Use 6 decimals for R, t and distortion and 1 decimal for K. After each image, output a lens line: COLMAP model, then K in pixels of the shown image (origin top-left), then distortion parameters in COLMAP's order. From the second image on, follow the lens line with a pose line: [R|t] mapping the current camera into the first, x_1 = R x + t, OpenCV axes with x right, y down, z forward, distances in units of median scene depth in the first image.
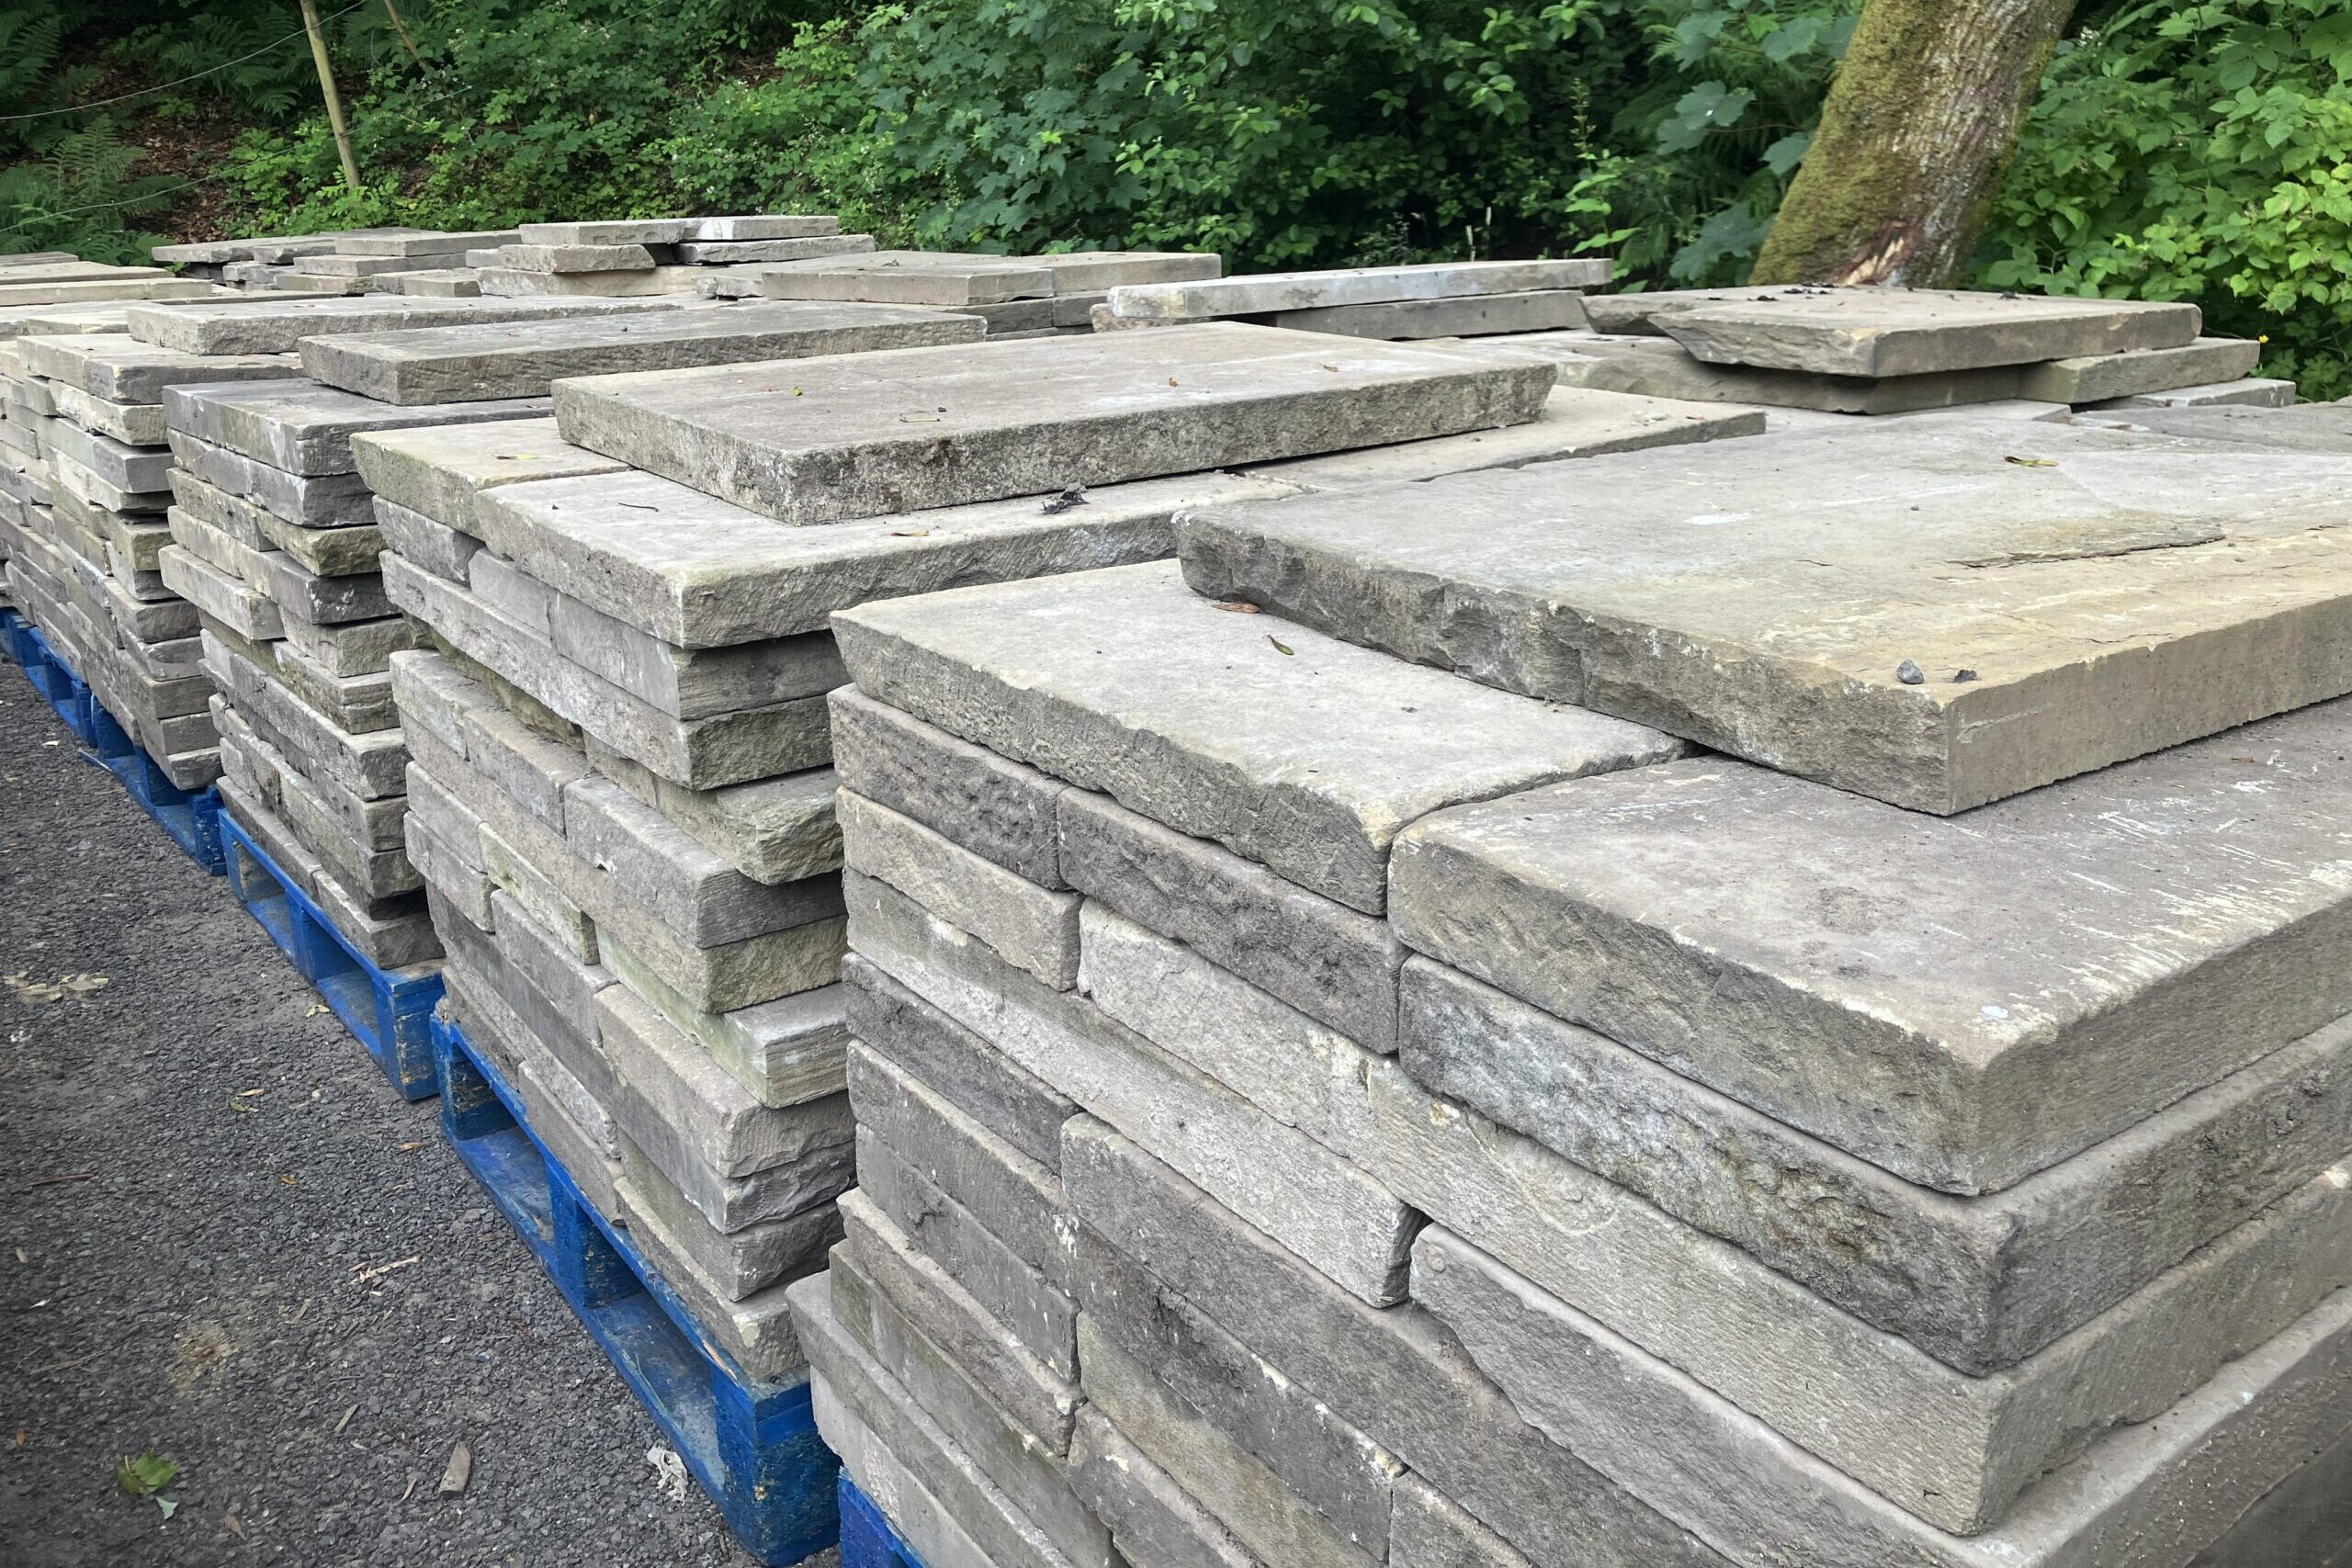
lens RADIAL K [[1933.5, 0, 1237.3], [0, 1933.5, 664.5], [0, 0, 1]] dist [-0.001615, -0.011915]
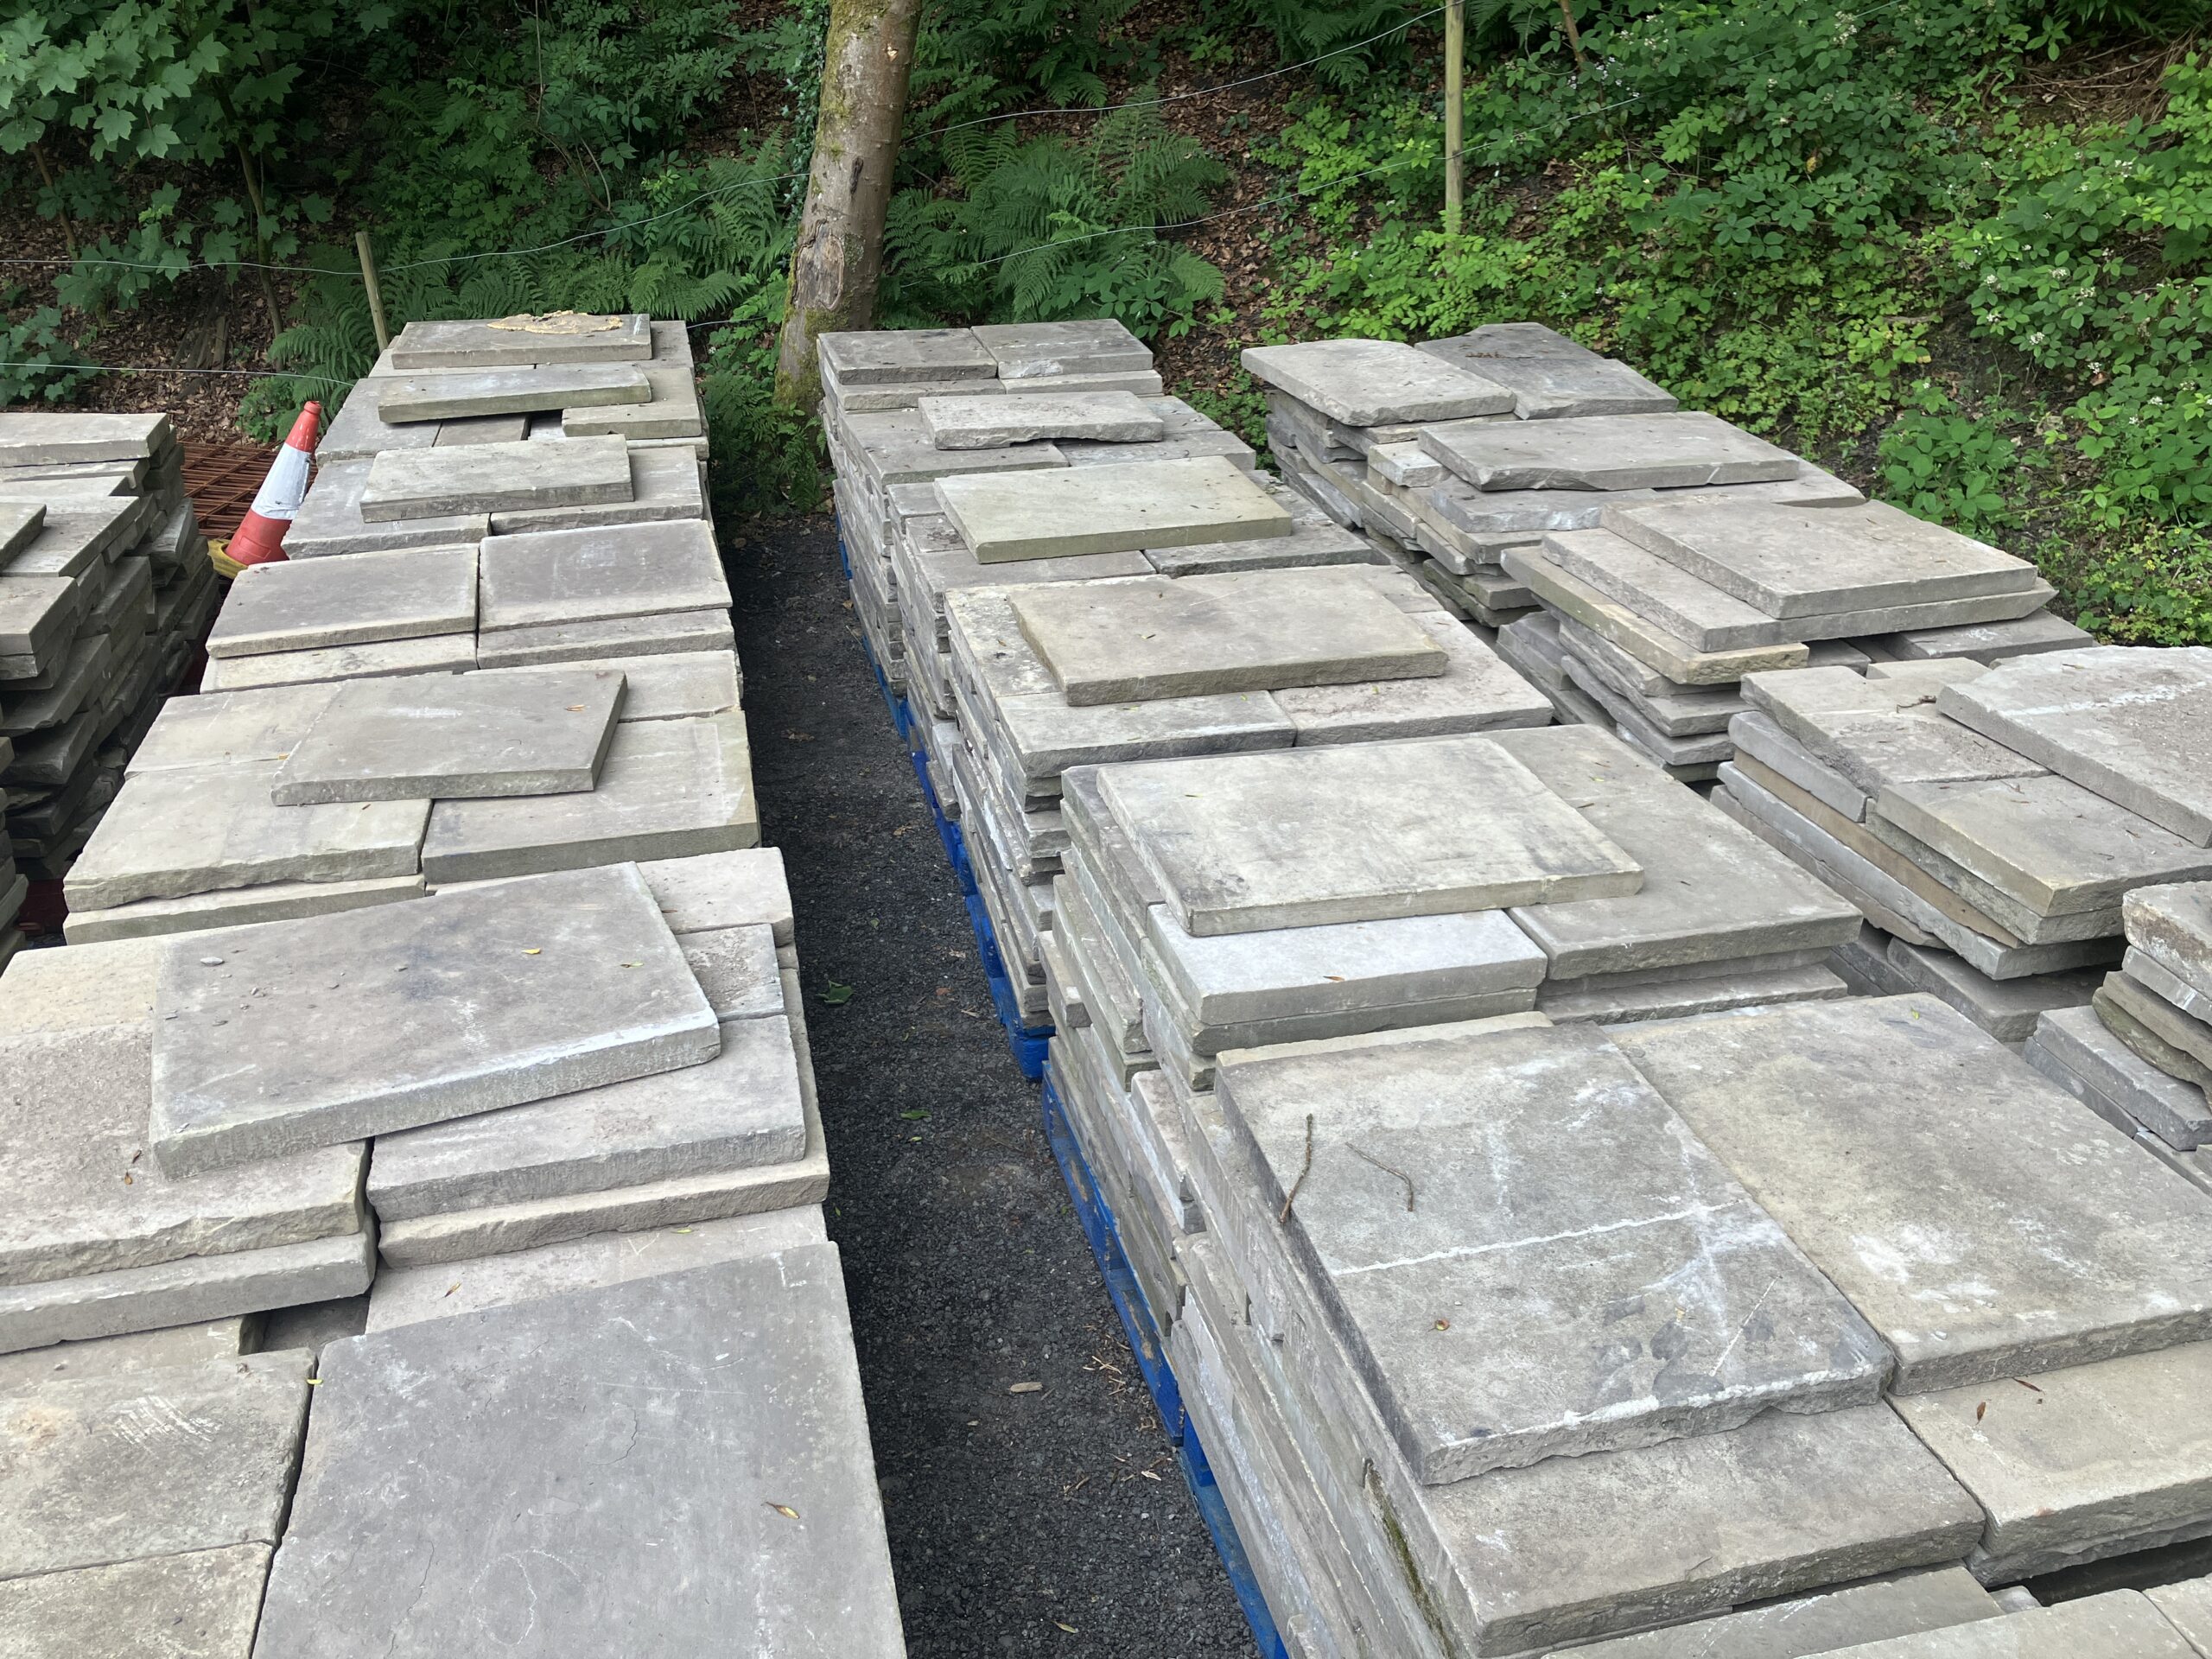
lens RADIAL K [[1828.6, 0, 1106.9], [0, 1828.6, 820.1], [0, 0, 1]] dist [0.039251, -0.037979]
pose [[0.903590, 0.229216, -0.361918, -0.270277], [-0.150458, 0.960800, 0.232865, -0.172882], [0.401107, -0.155961, 0.902657, 0.269847]]
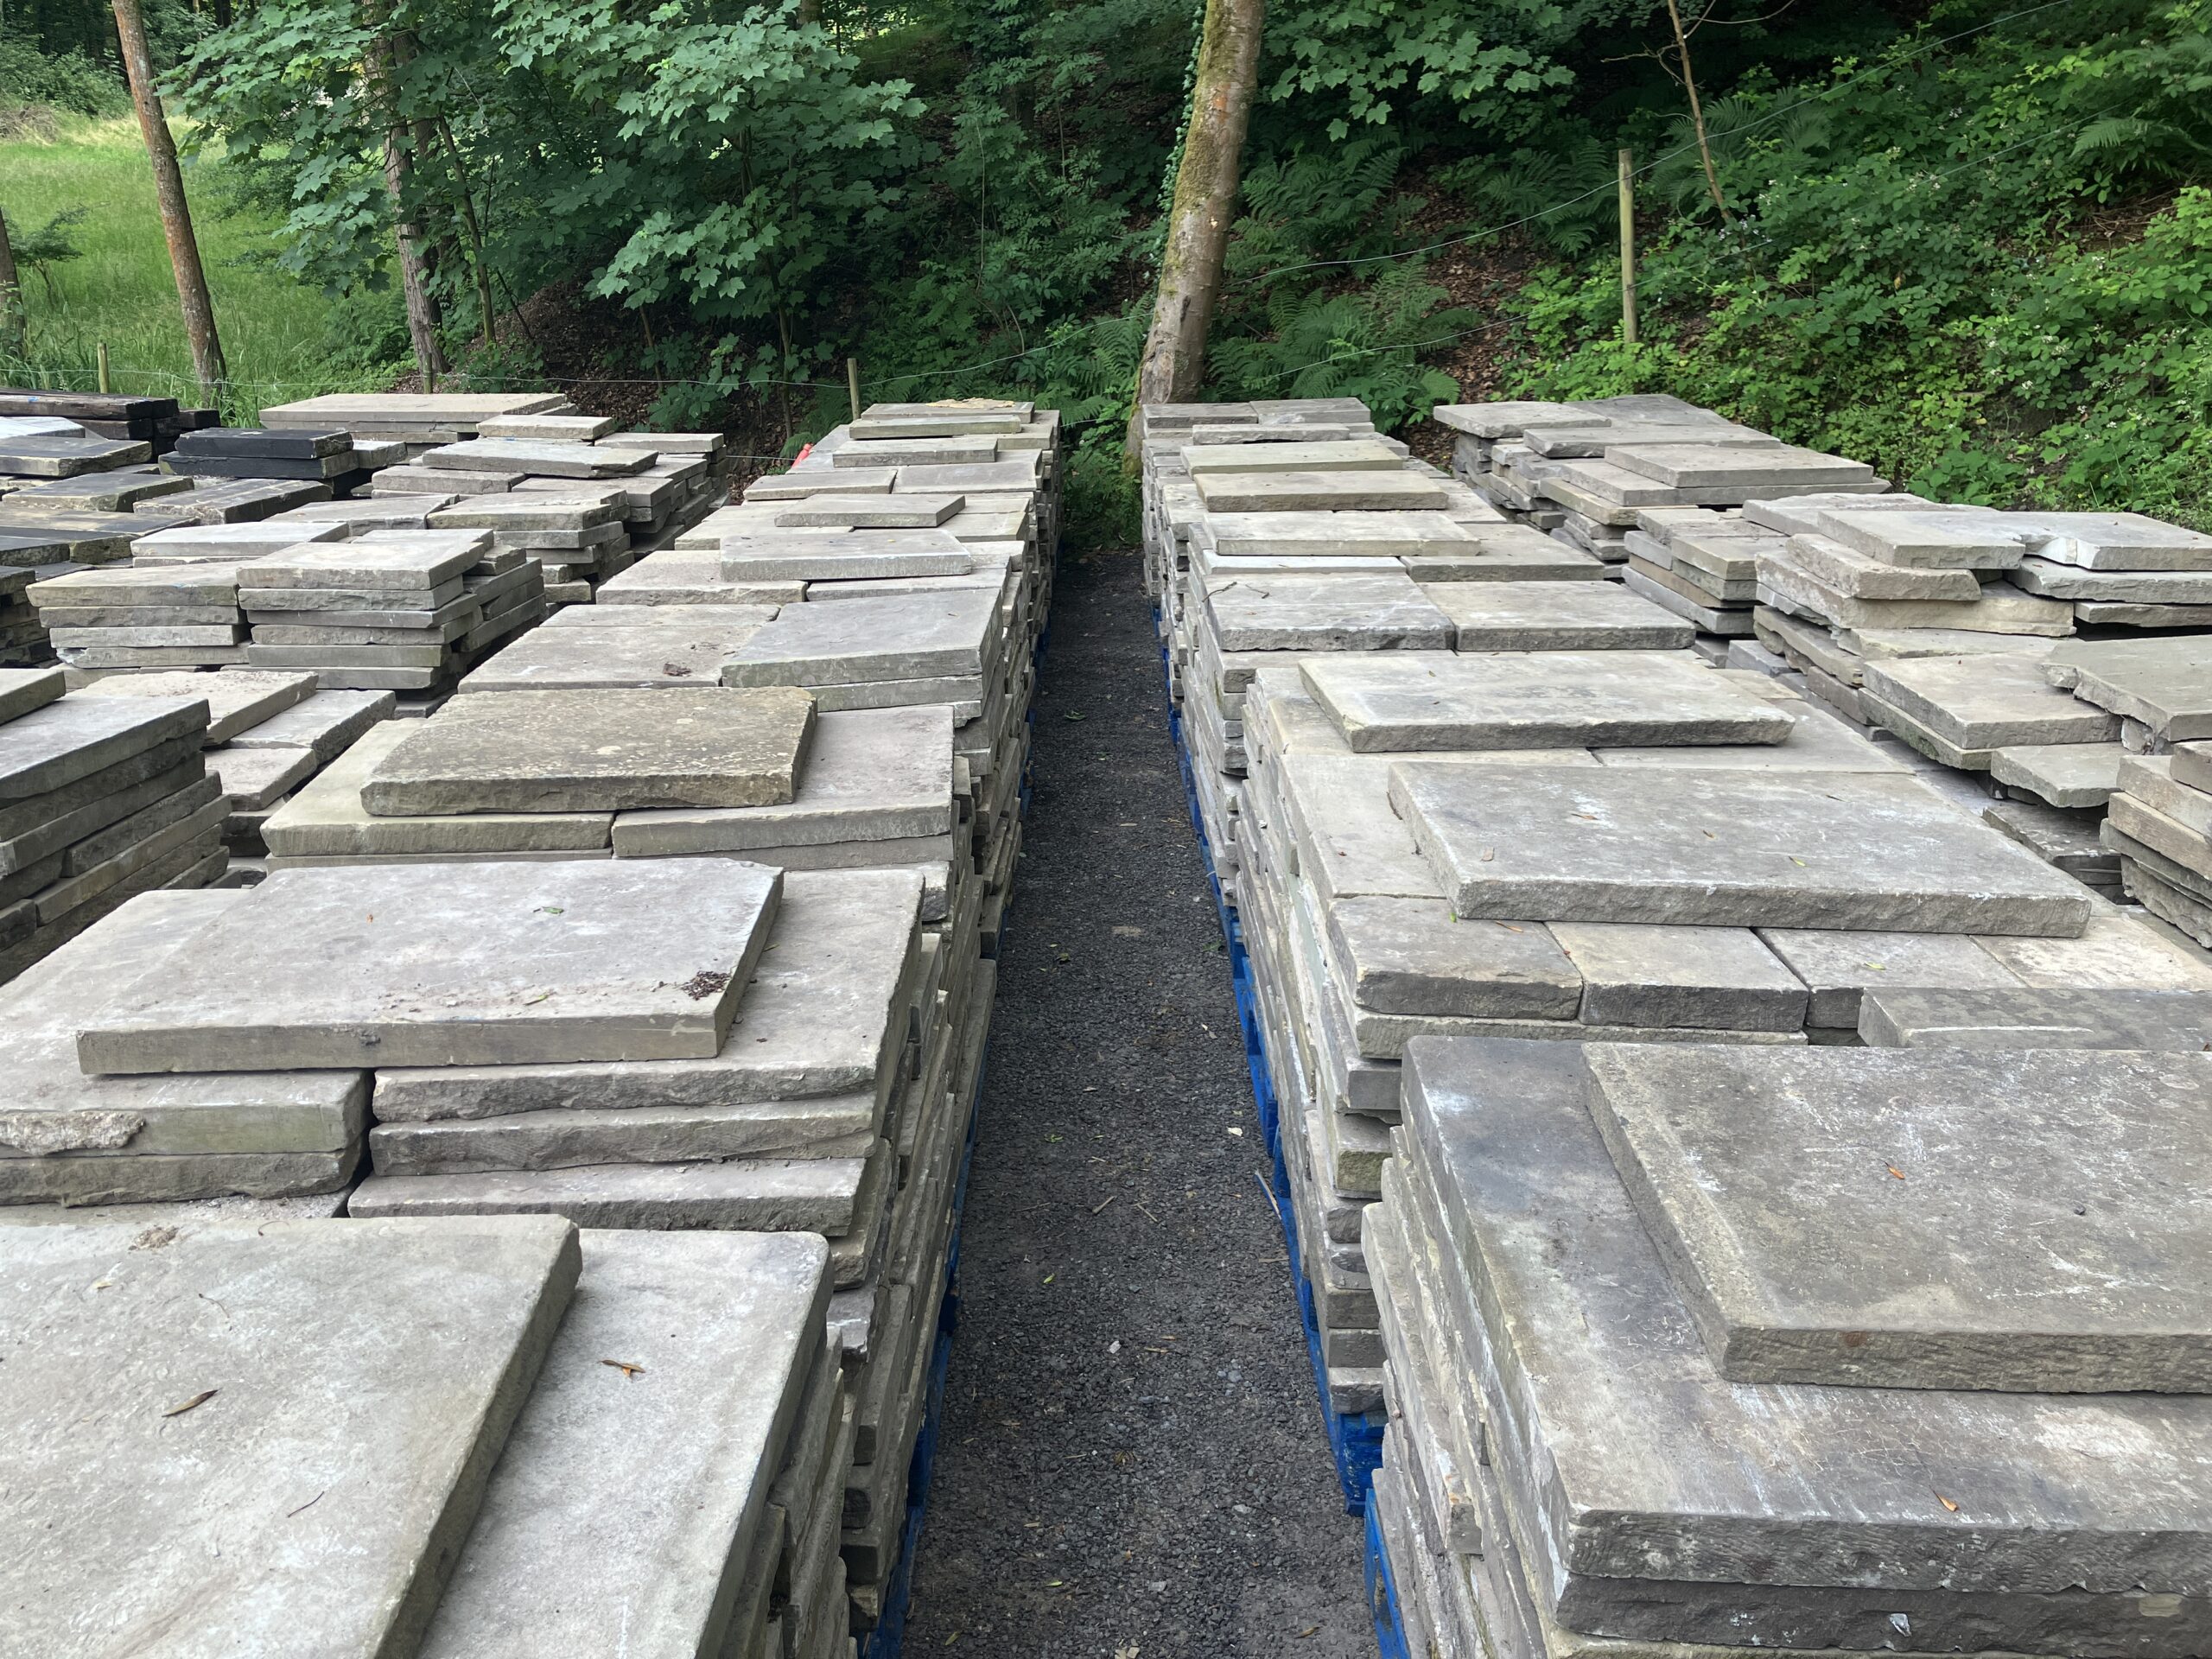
lens RADIAL K [[1828.6, 0, 1103.4], [0, 1828.6, 805.3], [0, 0, 1]] dist [0.039251, -0.037979]
pose [[0.780024, 0.215005, -0.587653, -0.065286], [-0.175184, 0.976597, 0.124777, -0.086262], [0.600728, 0.005618, 0.799434, 0.091076]]
